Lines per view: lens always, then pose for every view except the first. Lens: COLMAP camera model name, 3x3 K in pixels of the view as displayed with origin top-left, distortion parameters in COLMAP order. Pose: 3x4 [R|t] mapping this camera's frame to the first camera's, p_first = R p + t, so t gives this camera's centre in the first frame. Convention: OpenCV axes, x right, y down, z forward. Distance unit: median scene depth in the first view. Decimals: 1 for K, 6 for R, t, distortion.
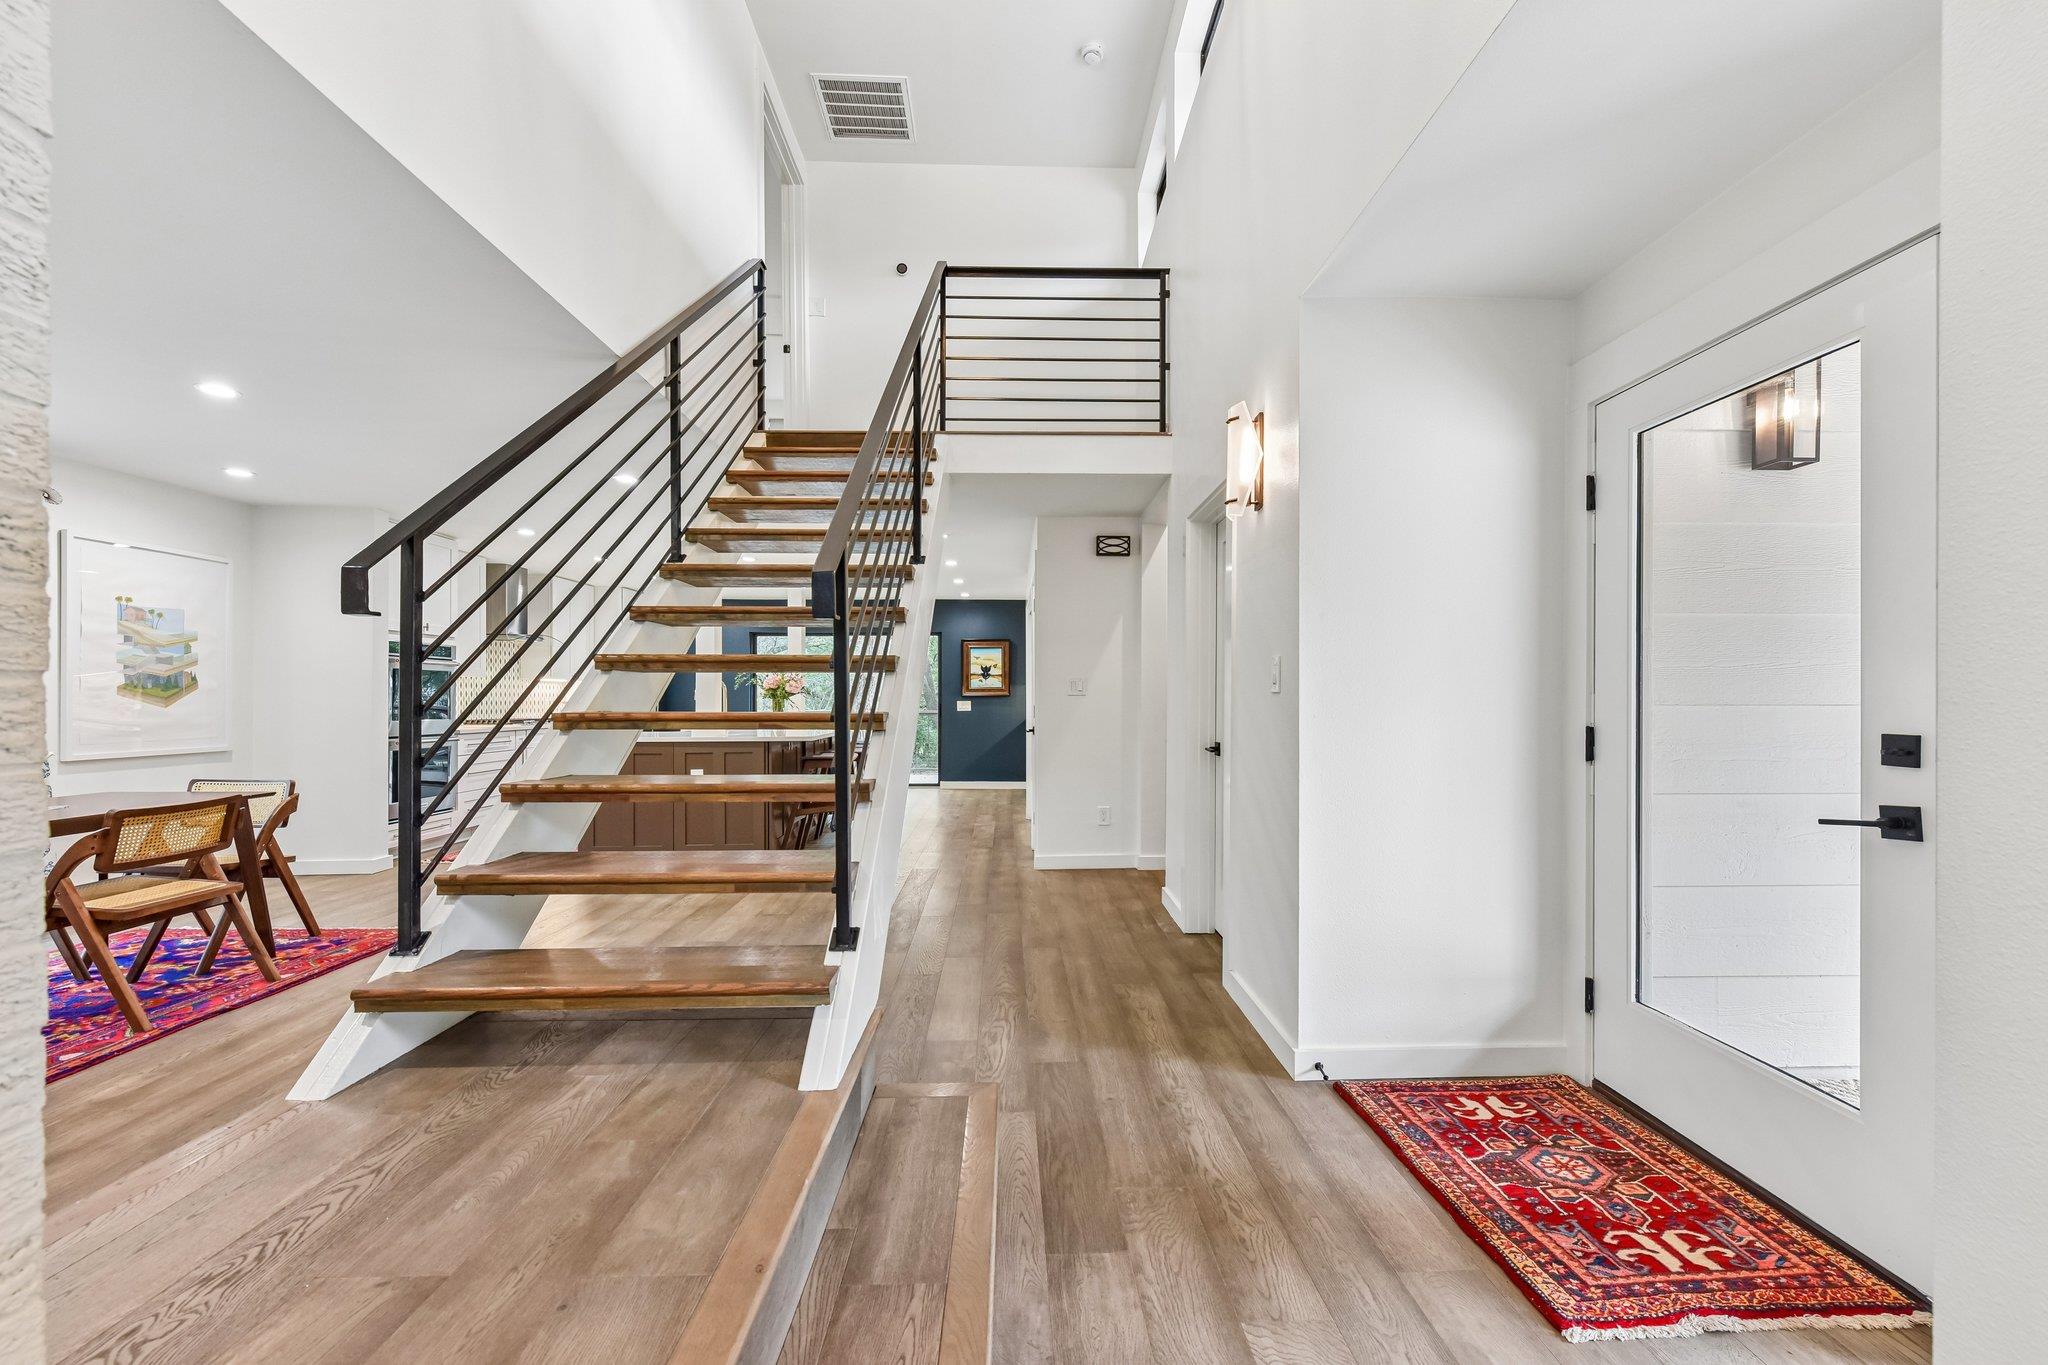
lens RADIAL K [[819.0, 0, 1032.3], [0, 819.0, 700.8], [0, 0, 1]] dist [0.002253, -0.001117]
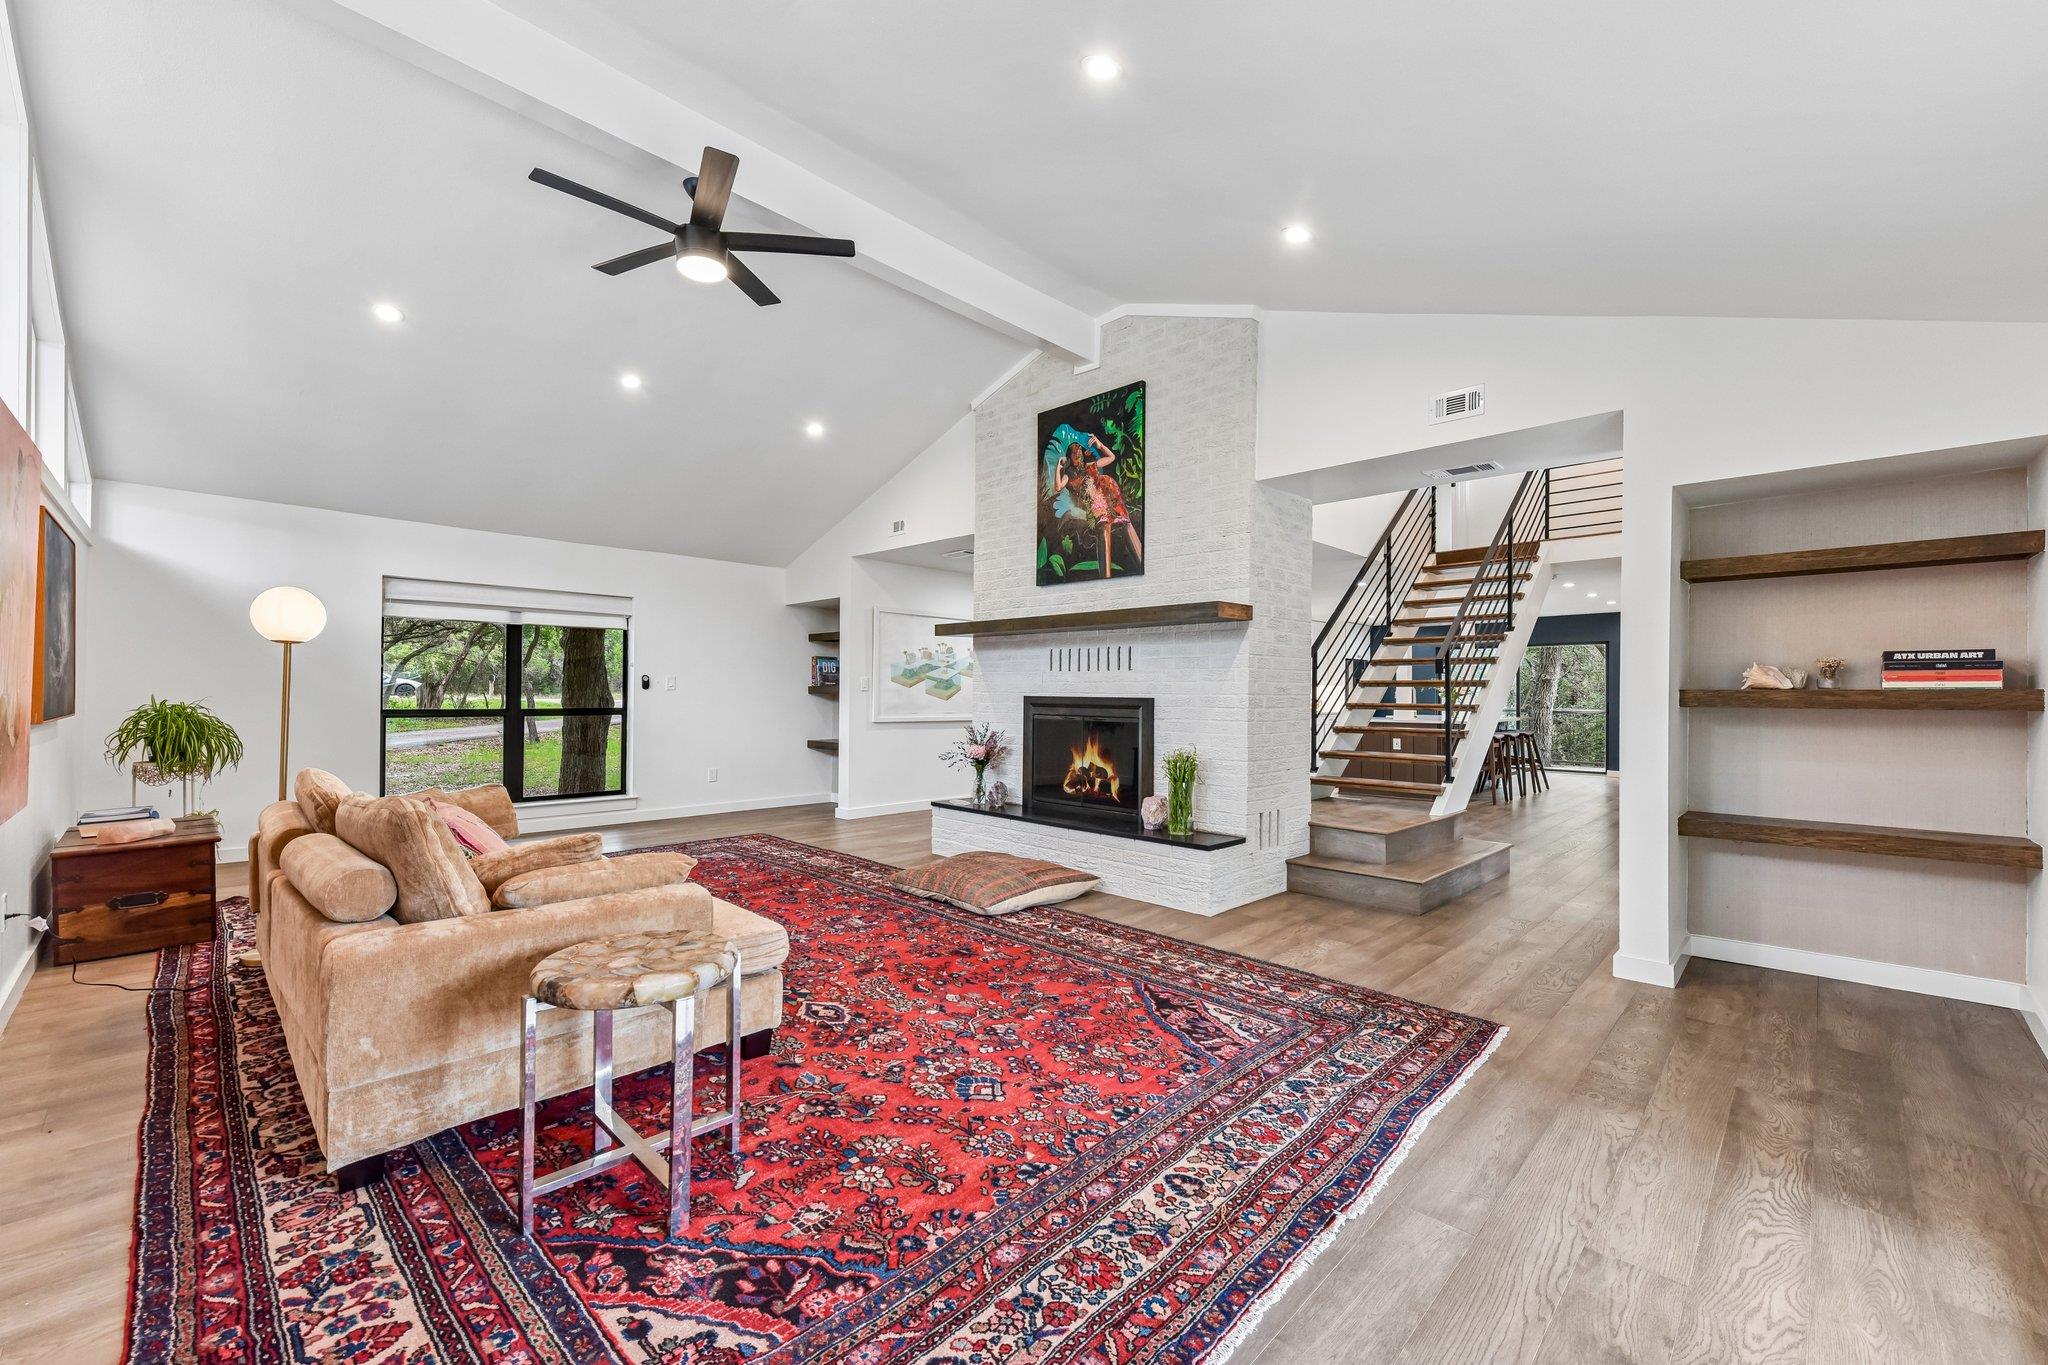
lens RADIAL K [[842.0, 0, 1029.7], [0, 842.0, 698.1], [0, 0, 1]] dist [0.002609, -0.002416]
pose [[0.696882, -0.002950, -0.717180, 0.526160], [-0.001335, 0.999984, -0.005411, 0.011281], [0.717185, 0.004728, 0.696867, -1.295964]]
